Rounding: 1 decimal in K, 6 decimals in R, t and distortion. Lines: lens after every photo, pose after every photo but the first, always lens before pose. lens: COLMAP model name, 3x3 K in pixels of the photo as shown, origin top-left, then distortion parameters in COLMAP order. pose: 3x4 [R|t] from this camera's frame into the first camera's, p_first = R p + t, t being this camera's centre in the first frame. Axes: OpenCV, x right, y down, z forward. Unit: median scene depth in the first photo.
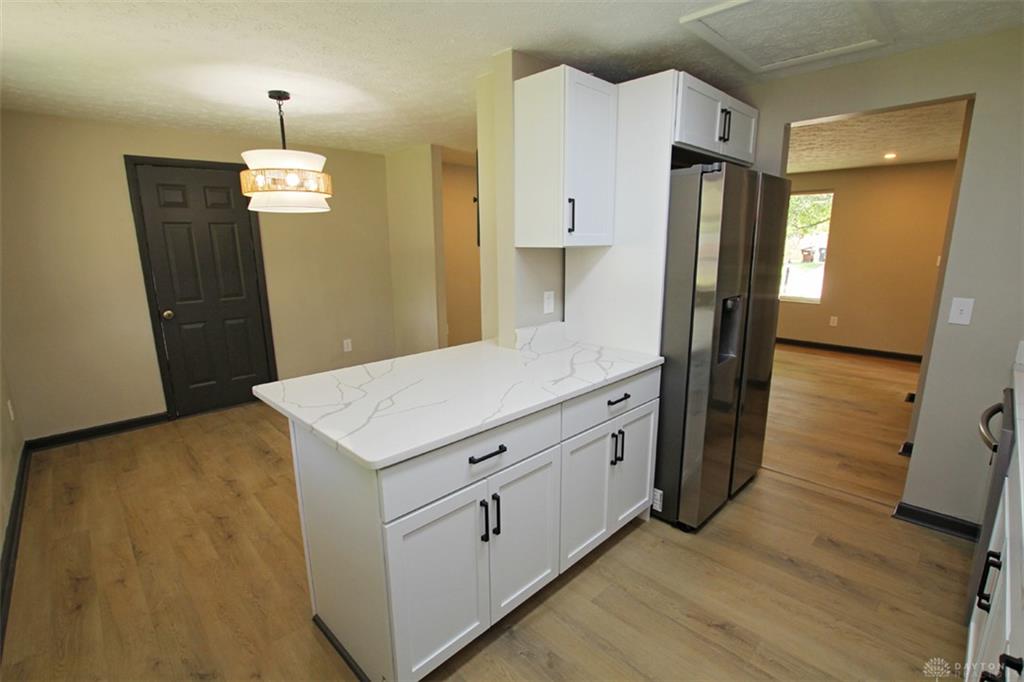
lens RADIAL K [[473.5, 0, 517.1], [0, 473.5, 348.6], [0, 0, 1]] dist [-0.026262, 0.001958]
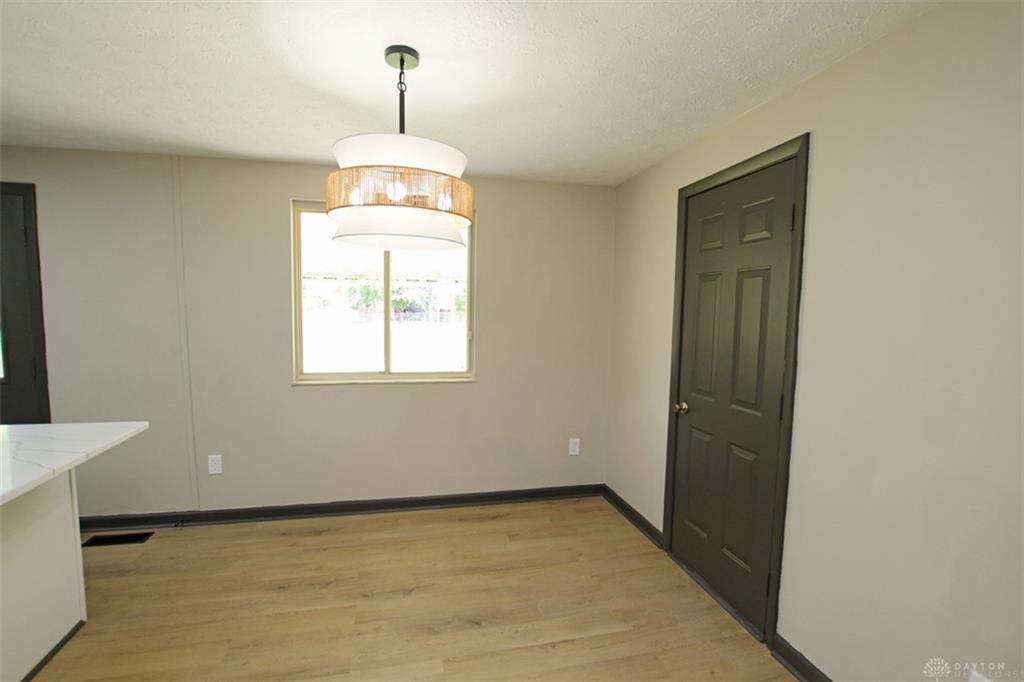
lens RADIAL K [[473.5, 0, 517.1], [0, 473.5, 348.6], [0, 0, 1]] dist [-0.026262, 0.001958]
pose [[-0.517292, 0.068542, -0.853060, -0.045996], [-0.205227, 0.957767, 0.201404, -0.299274], [0.830838, 0.279255, -0.481378, 1.354641]]
